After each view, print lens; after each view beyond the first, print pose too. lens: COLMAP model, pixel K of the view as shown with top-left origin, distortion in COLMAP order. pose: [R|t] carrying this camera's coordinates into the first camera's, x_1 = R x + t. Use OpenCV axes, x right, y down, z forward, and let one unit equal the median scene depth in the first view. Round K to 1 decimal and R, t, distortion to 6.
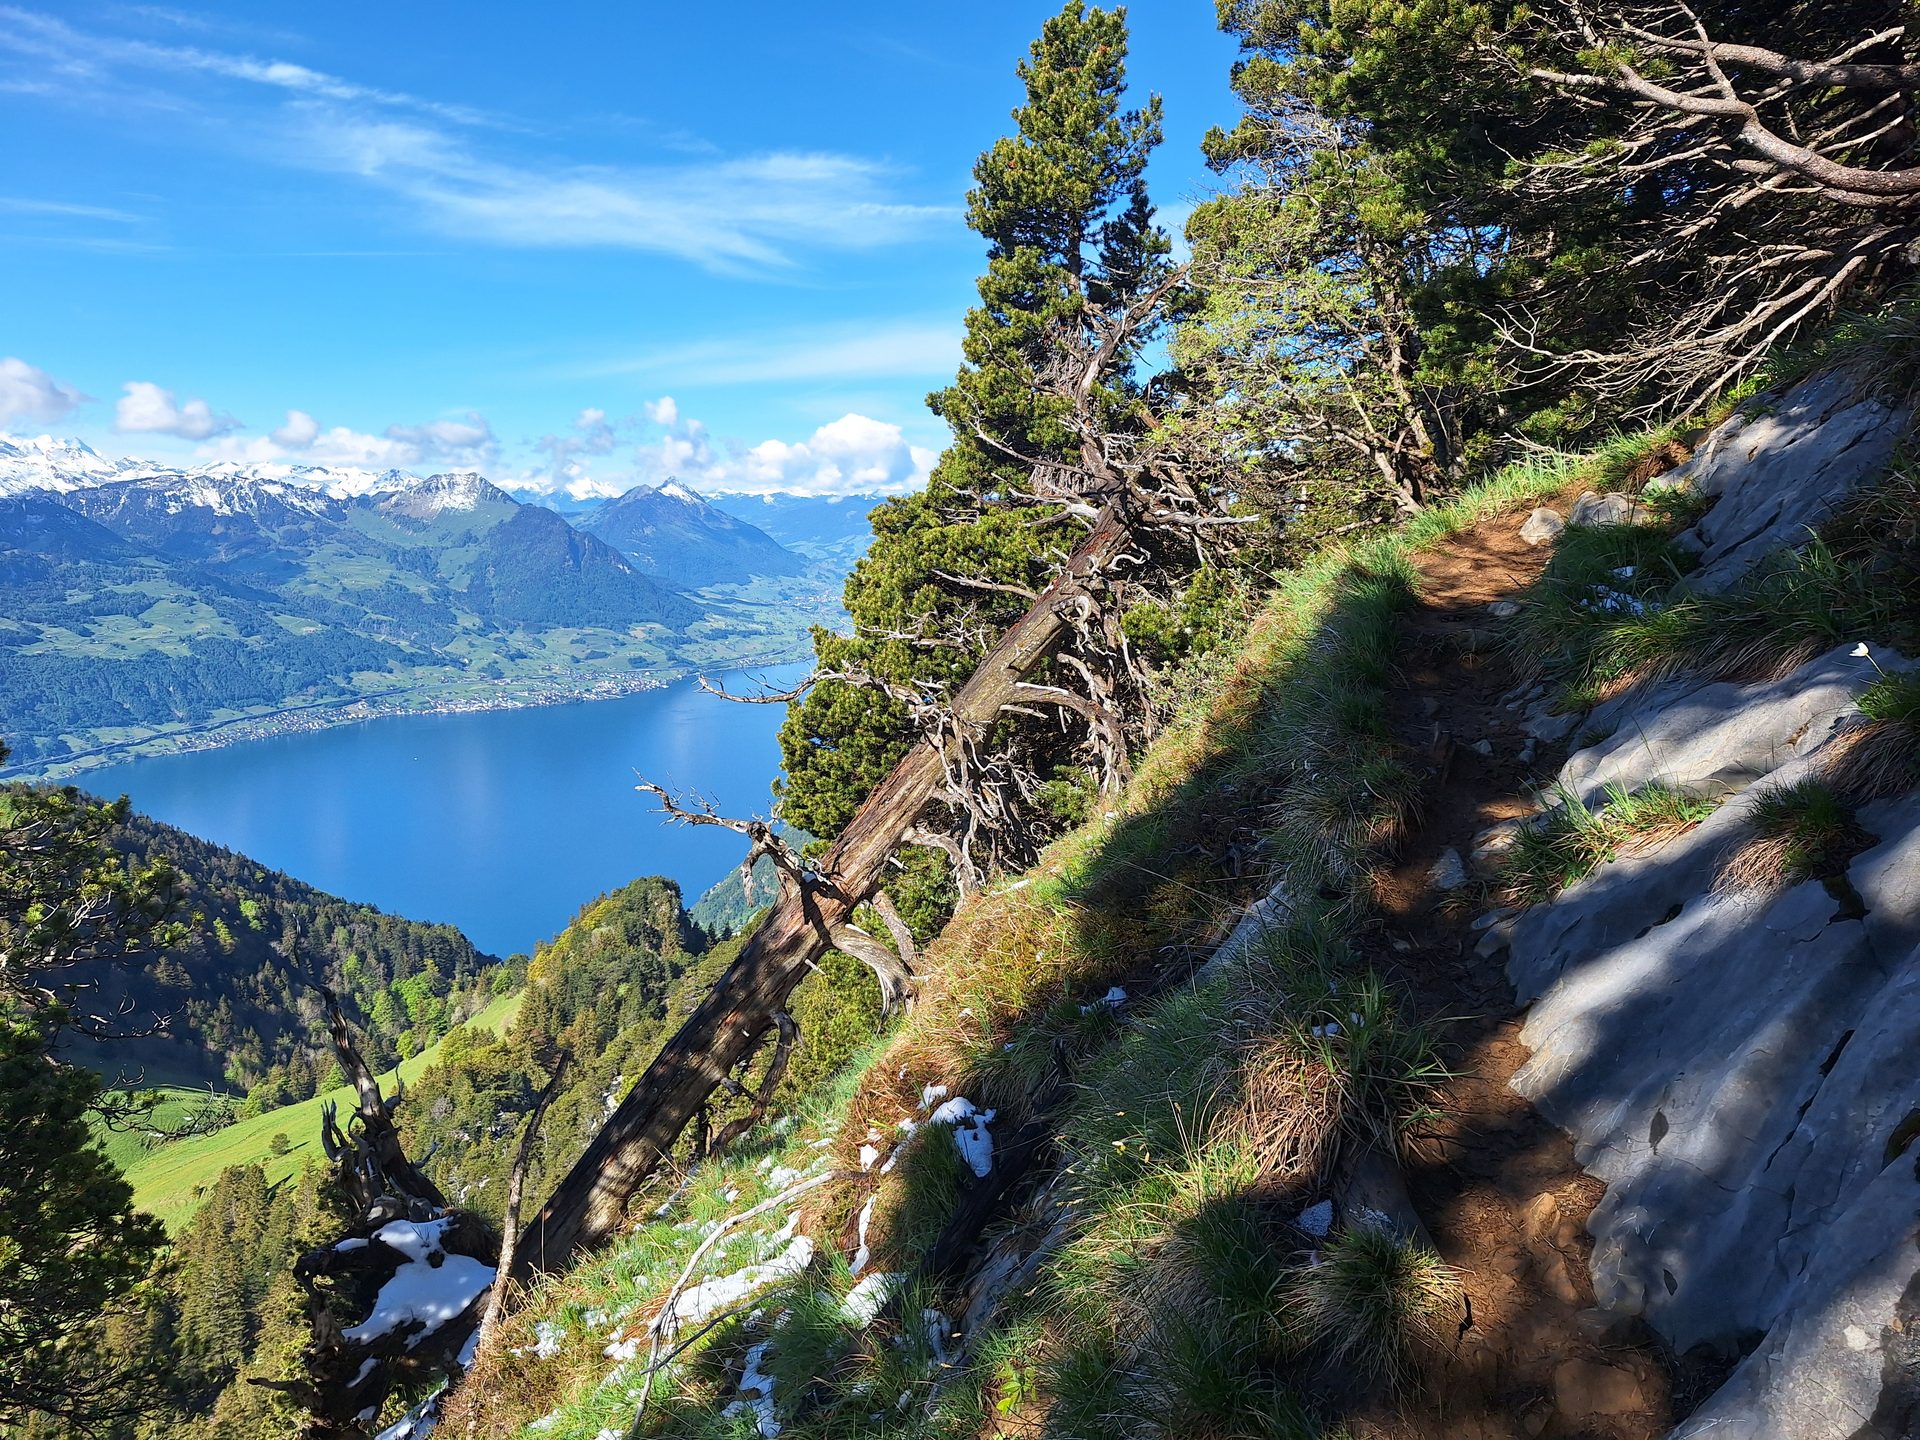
lens RADIAL K [[1330.9, 0, 986.9], [0, 1330.9, 712.7], [0, 0, 1]] dist [0.086602, -0.103272]
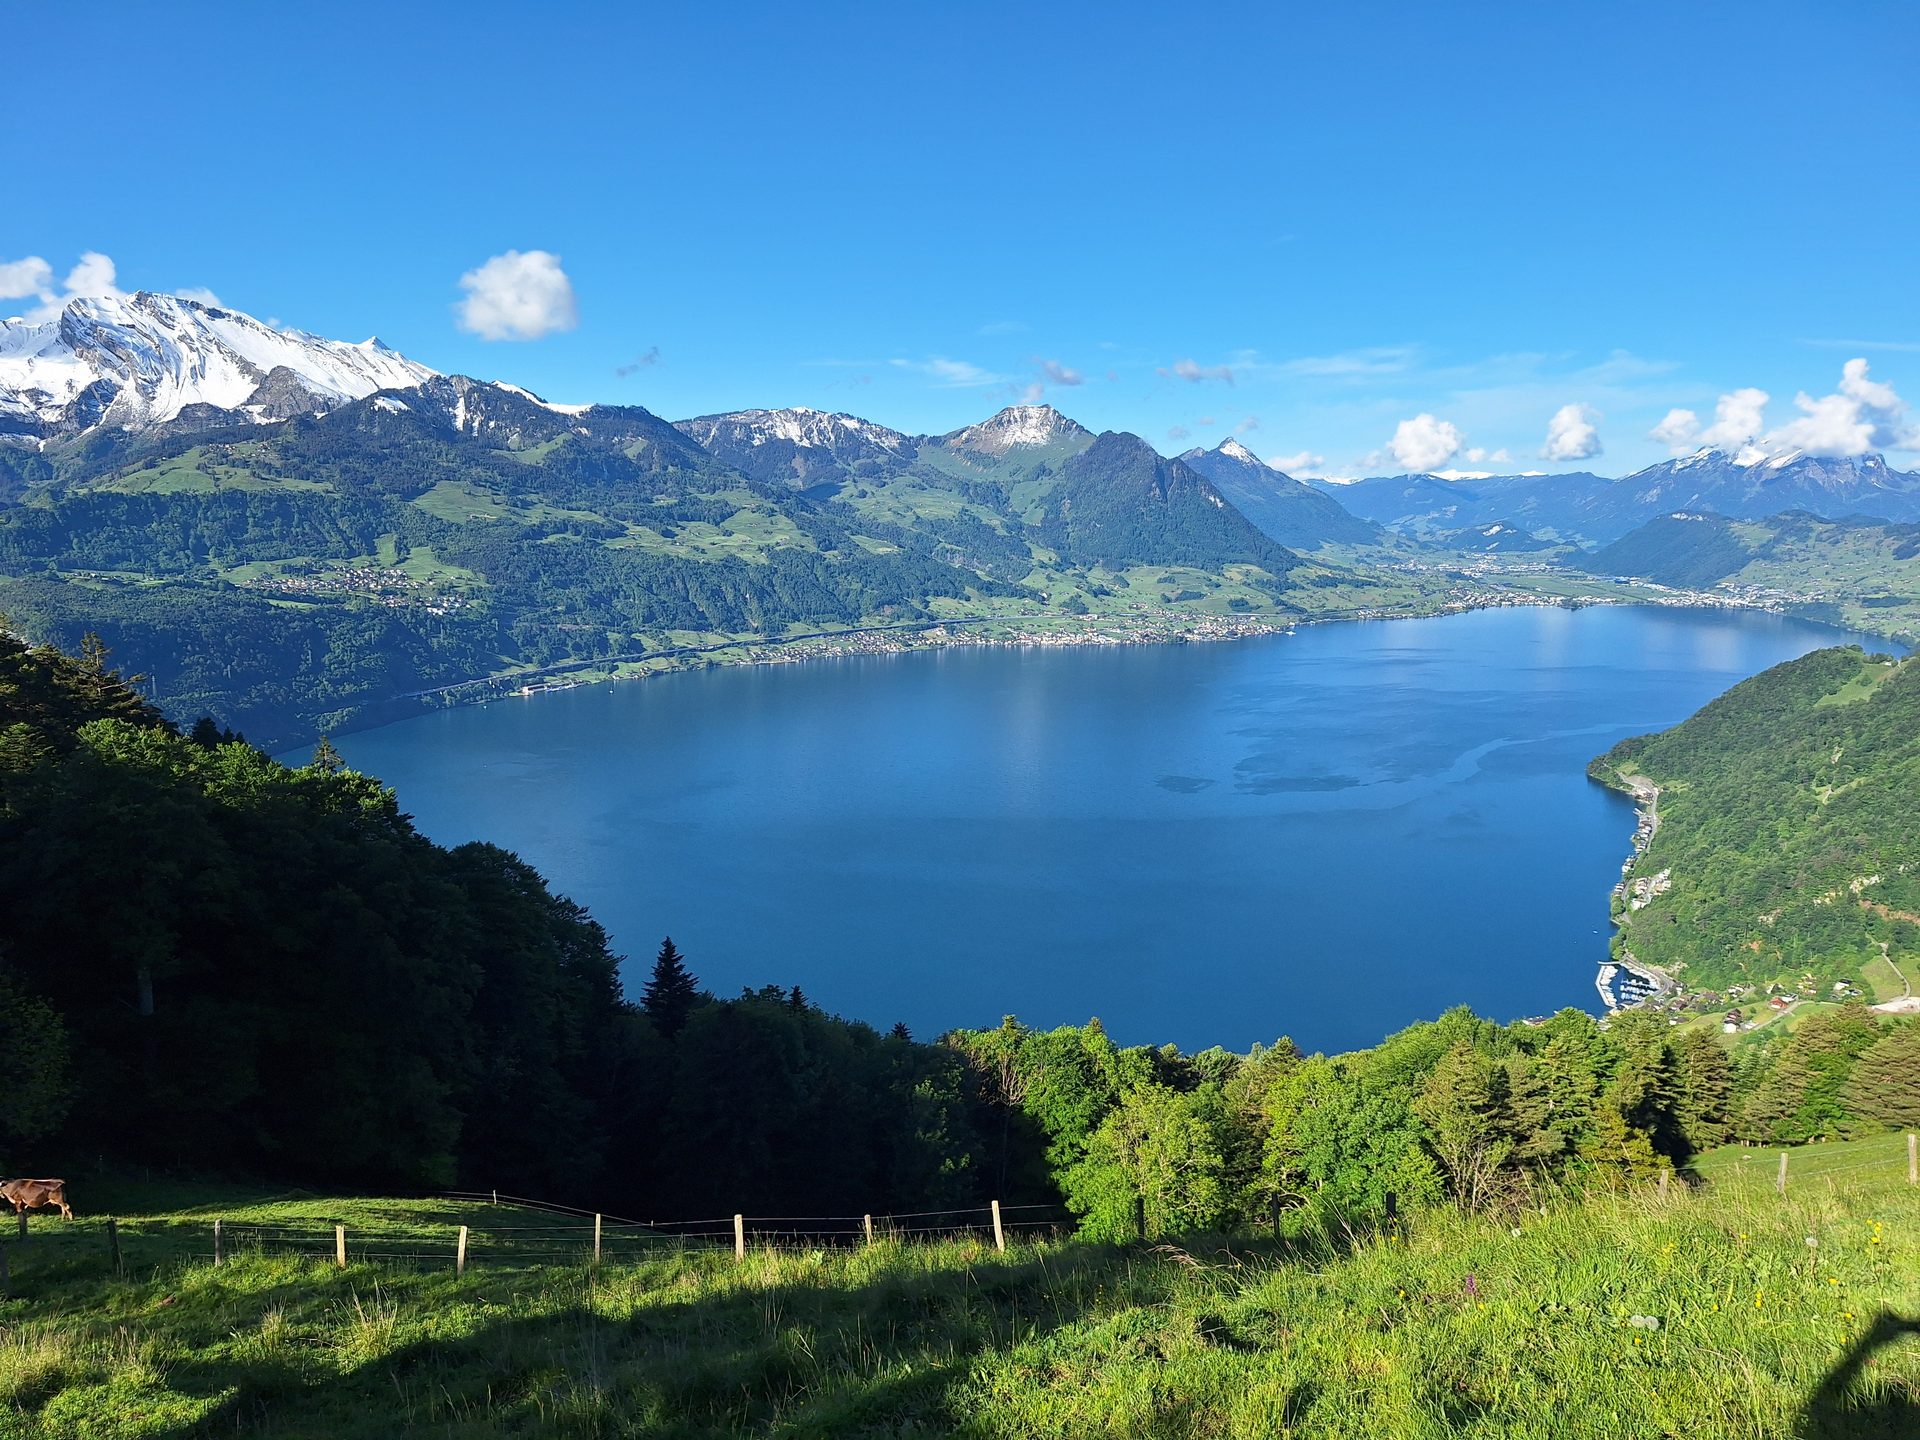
lens RADIAL K [[1330.9, 0, 971.1], [0, 1330.9, 737.1], [0, 0, 1]] dist [0.086602, -0.103272]
pose [[0.930063, 0.063431, -0.361884, -0.123010], [-0.060118, 0.997982, 0.020420, 0.037635], [0.362449, 0.002764, 0.932000, 0.203635]]
